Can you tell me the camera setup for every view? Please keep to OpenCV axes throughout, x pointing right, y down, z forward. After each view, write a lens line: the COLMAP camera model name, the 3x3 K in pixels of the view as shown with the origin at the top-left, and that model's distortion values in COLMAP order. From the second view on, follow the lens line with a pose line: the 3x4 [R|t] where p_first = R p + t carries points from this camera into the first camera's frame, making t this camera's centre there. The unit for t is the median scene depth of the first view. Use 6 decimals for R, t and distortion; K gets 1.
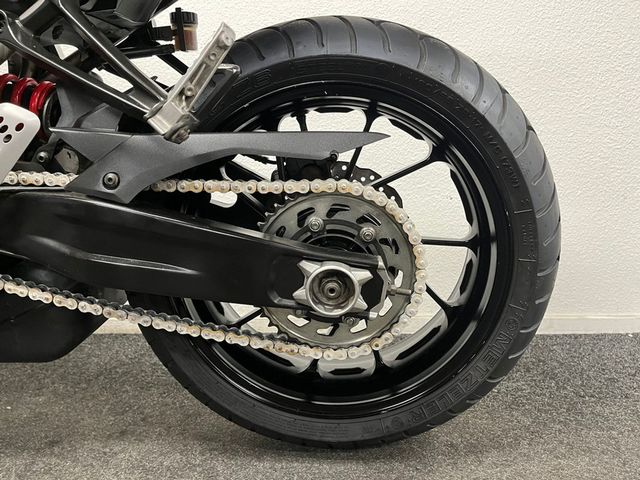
lens RADIAL K [[488.9, 0, 323.5], [0, 488.9, 237.8], [0, 0, 1]] dist [0.039449, -0.009478]
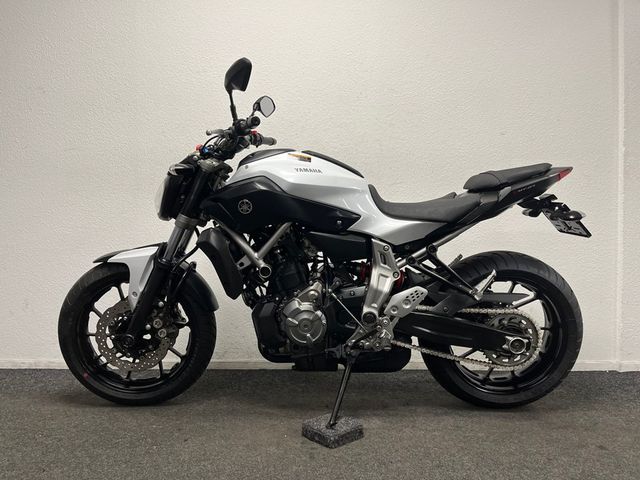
lens RADIAL K [[488.9, 0, 321.0], [0, 488.9, 244.0], [0, 0, 1]] dist [0.039449, -0.009478]
pose [[0.998746, 0.017976, 0.046728, -1.273148], [-0.012683, 0.993716, -0.111211, -0.158910], [-0.048434, 0.110479, 0.992698, -1.971029]]
